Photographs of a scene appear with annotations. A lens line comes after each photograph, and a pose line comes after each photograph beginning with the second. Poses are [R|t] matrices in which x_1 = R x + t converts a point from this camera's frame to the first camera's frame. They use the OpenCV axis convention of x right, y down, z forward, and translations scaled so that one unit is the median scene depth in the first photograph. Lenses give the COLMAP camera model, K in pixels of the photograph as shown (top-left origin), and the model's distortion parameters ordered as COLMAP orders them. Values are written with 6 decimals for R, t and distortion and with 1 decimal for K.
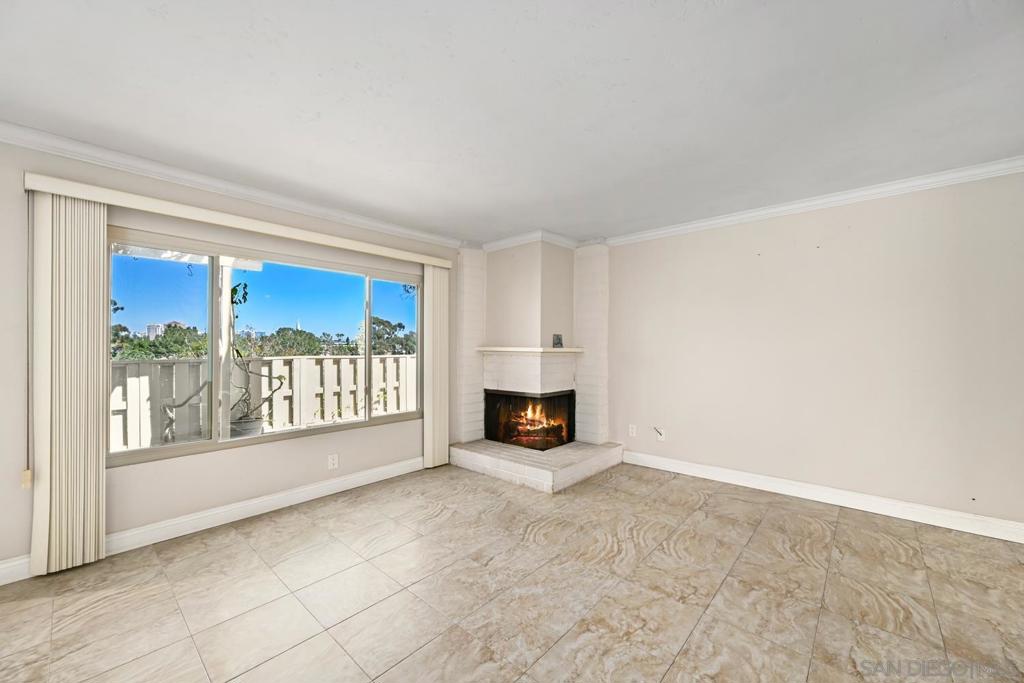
lens RADIAL K [[398.8, 0, 515.7], [0, 398.8, 346.6], [0, 0, 1]] dist [-0.003269, 0.000187]
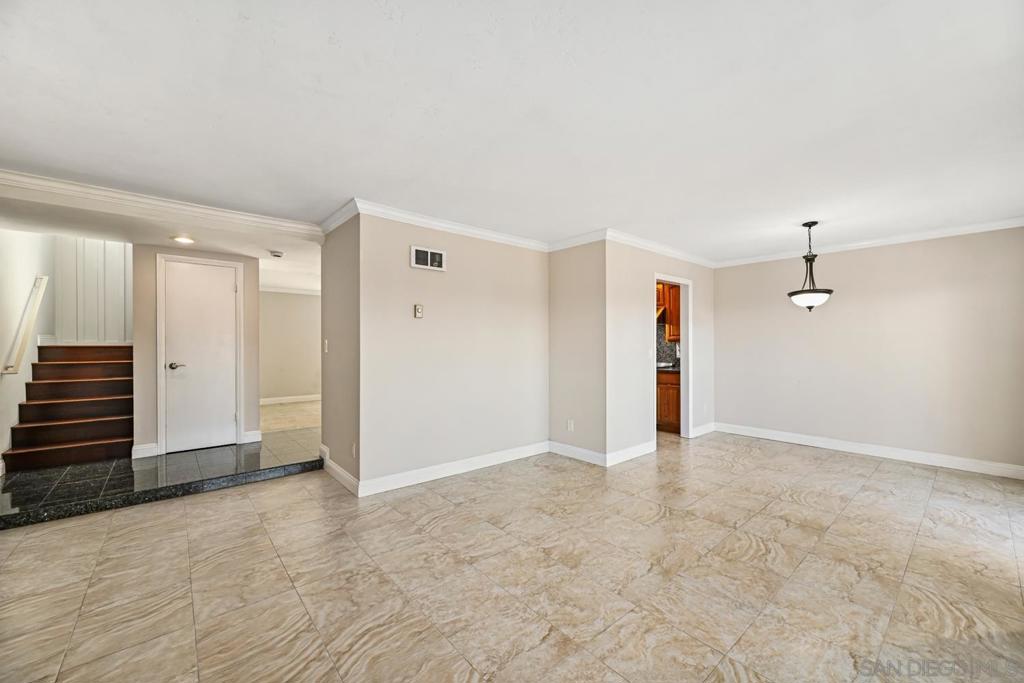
lens RADIAL K [[398.8, 0, 514.9], [0, 398.8, 342.1], [0, 0, 1]] dist [-0.003269, 0.000187]
pose [[-0.990933, 0.004264, 0.134290, -0.109319], [0.003286, 0.999966, -0.007497, -0.001882], [-0.134317, -0.006988, -0.990914, 1.760615]]
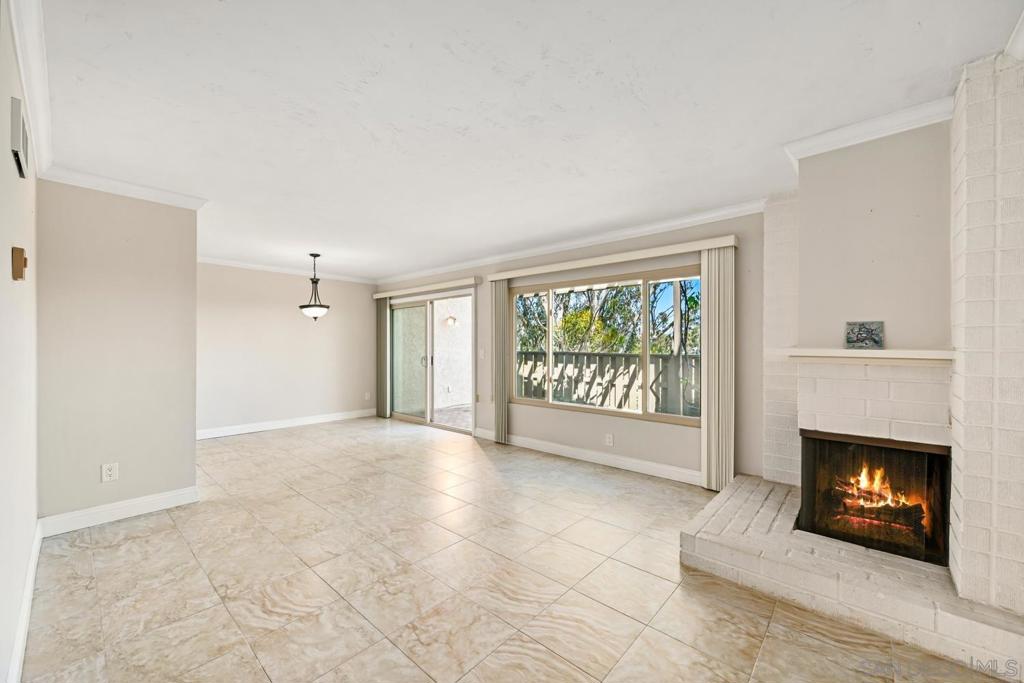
lens RADIAL K [[398.8, 0, 514.3], [0, 398.8, 345.5], [0, 0, 1]] dist [-0.003269, 0.000187]
pose [[-0.001354, 0.003351, -0.999993, 1.125081], [0.001602, 0.999993, 0.003349, -0.006155], [0.999998, -0.001597, -0.001359, 1.051130]]
